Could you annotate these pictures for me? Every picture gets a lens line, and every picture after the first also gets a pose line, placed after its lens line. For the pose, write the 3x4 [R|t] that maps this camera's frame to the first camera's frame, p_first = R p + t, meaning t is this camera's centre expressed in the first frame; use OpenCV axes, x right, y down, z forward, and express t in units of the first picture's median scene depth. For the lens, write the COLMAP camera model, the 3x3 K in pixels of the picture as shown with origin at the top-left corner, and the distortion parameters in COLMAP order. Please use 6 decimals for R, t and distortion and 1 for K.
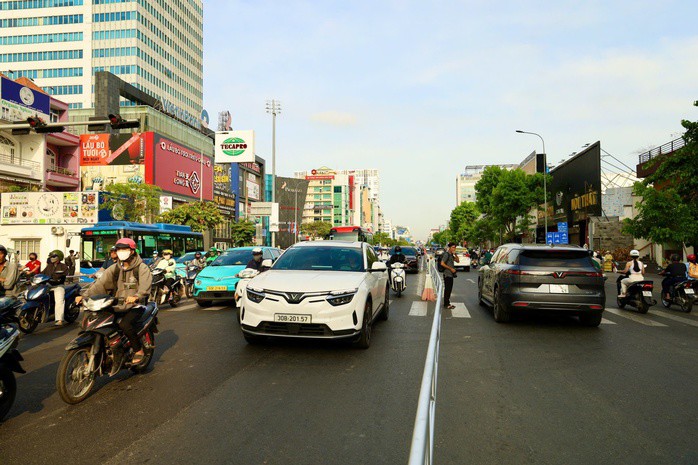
lens RADIAL K [[499.6, 0, 343.6], [0, 499.6, 229.7], [0, 0, 1]] dist [-0.009131, -0.002977]
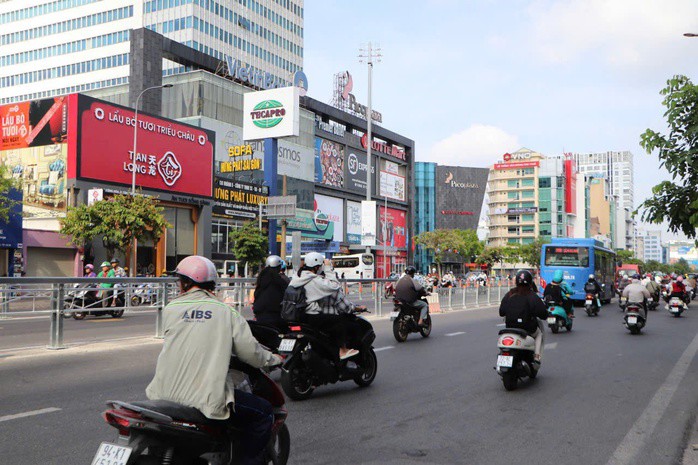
lens RADIAL K [[715.7, 0, 348.3], [0, 715.7, 234.8], [0, 0, 1]] dist [-0.066495, 0.000000]
pose [[0.934680, -0.012100, -0.355284, 0.149894], [0.004882, 0.999763, -0.021206, 0.007919], [0.355457, 0.018086, 0.934518, 0.125287]]
